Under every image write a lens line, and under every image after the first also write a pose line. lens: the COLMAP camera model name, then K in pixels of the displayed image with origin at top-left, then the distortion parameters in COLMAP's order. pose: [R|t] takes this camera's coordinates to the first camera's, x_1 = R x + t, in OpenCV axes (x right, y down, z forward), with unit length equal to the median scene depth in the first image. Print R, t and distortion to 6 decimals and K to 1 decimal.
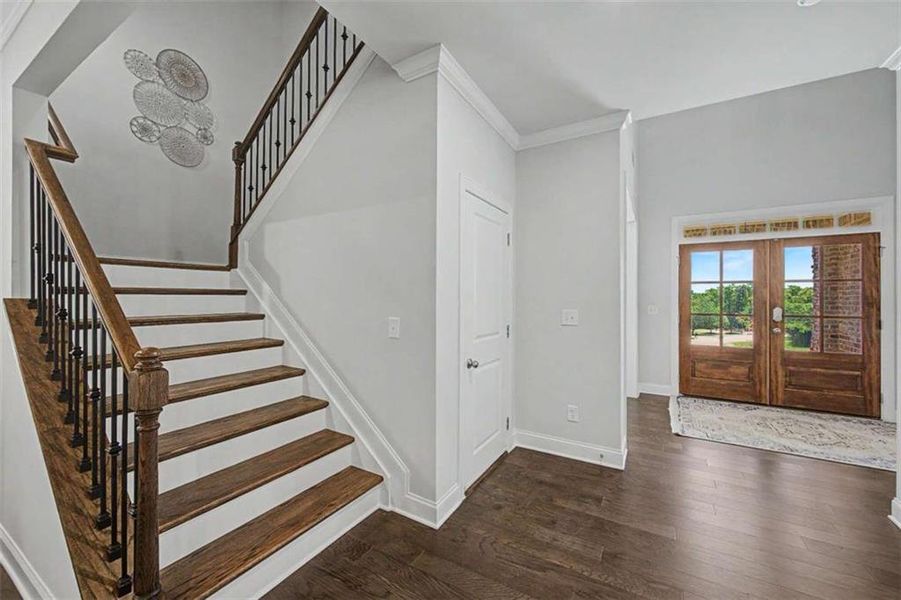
lens RADIAL K [[355.5, 0, 447.1], [0, 355.5, 299.5], [0, 0, 1]] dist [0.002940, -0.001200]
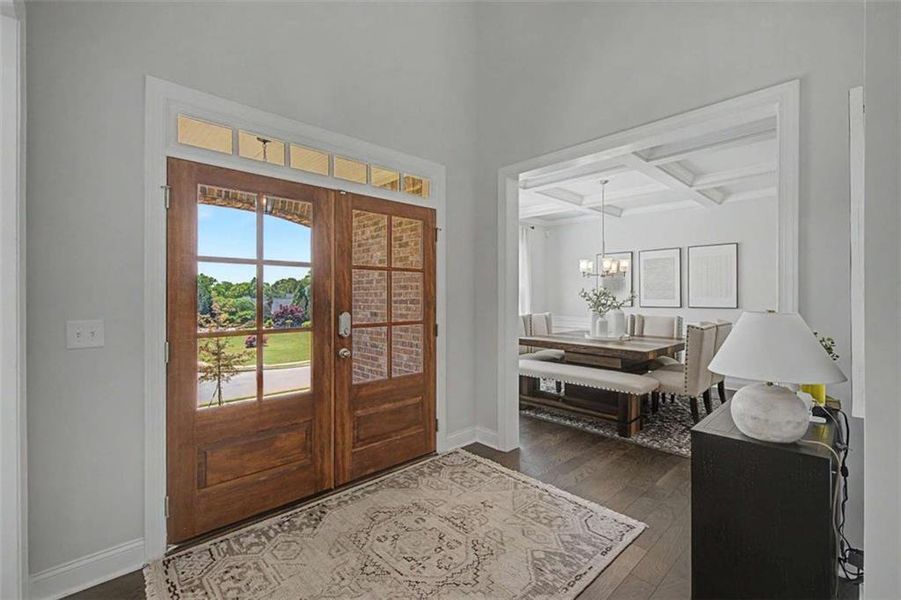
lens RADIAL K [[402.8, 0, 456.9], [0, 402.8, 294.2], [0, 0, 1]] dist [0.001593, -0.000271]
pose [[0.266804, -0.003804, 0.963743, 0.354946], [0.002350, 0.999992, 0.003296, -0.007826], [-0.963748, 0.001386, 0.266811, 0.653114]]
